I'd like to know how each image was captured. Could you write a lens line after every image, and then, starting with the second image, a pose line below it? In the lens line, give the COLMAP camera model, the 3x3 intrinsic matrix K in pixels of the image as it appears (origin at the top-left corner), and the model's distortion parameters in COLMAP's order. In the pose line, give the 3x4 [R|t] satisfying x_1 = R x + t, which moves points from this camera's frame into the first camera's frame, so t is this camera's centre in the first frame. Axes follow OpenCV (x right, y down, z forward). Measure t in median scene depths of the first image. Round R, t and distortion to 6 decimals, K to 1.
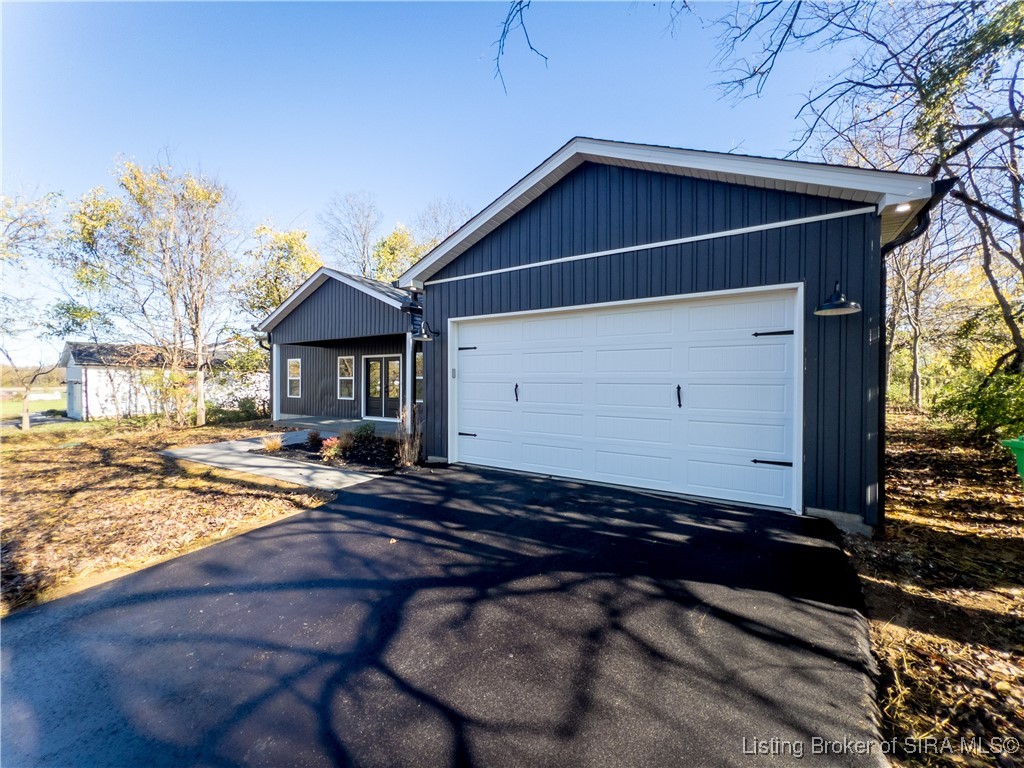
lens RADIAL K [[409.4, 0, 510.9], [0, 409.4, 387.3], [0, 0, 1]] dist [0.002768, -0.000309]
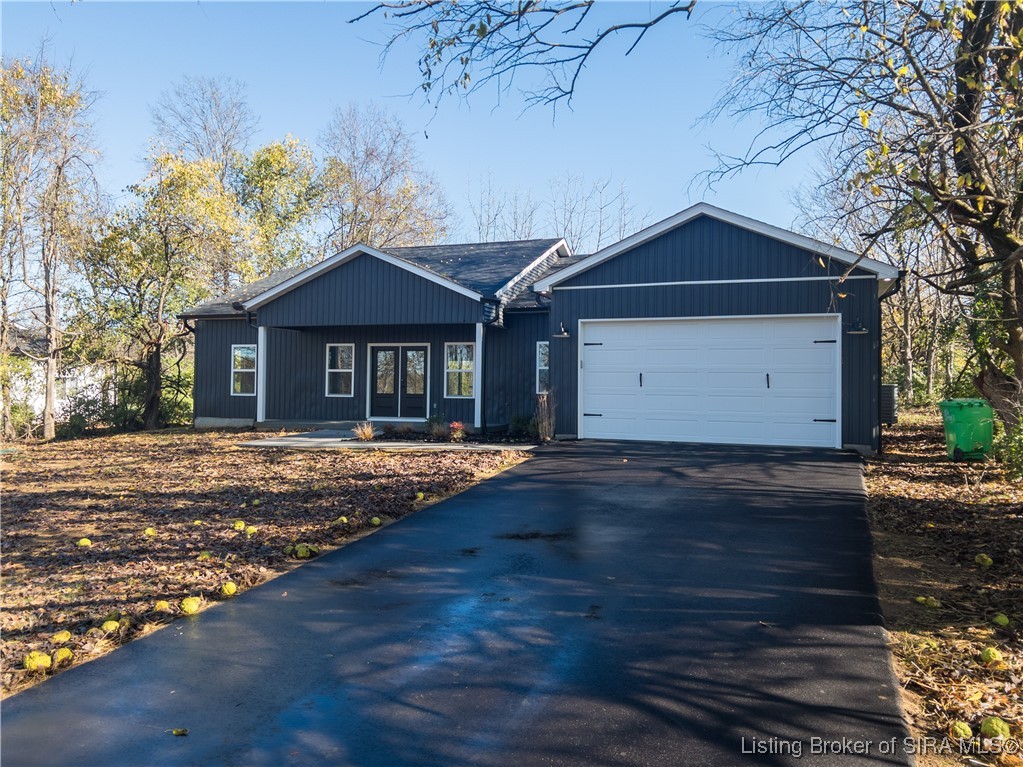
lens RADIAL K [[788.6, 0, 506.8], [0, 788.6, 378.6], [0, 0, 1]] dist [0.058136, -0.004583]
pose [[0.977454, 0.012391, 0.210784, -0.322396], [-0.006197, 0.999530, -0.030022, 0.030165], [-0.211057, 0.028039, 0.977071, -0.465921]]
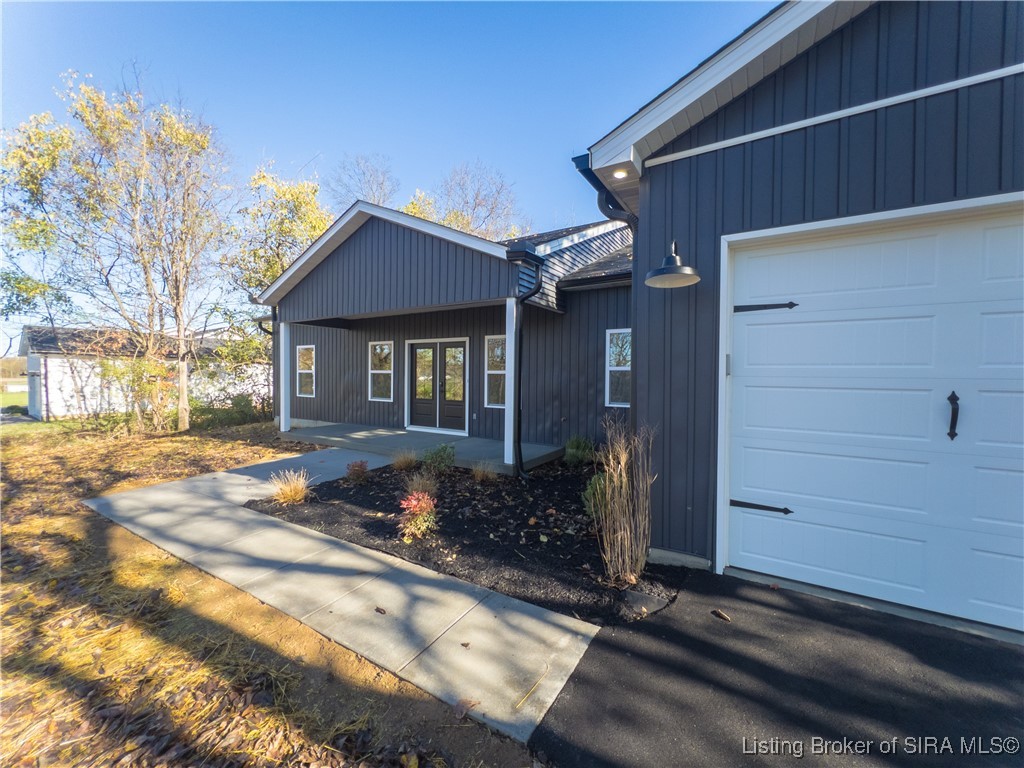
lens RADIAL K [[409.4, 0, 509.6], [0, 409.4, 386.3], [0, 0, 1]] dist [0.002768, -0.000309]
pose [[0.999950, 0.005444, 0.008435, -0.143127], [-0.005556, 0.999895, 0.013414, -0.006058], [-0.008361, -0.013461, 0.999874, 0.217398]]
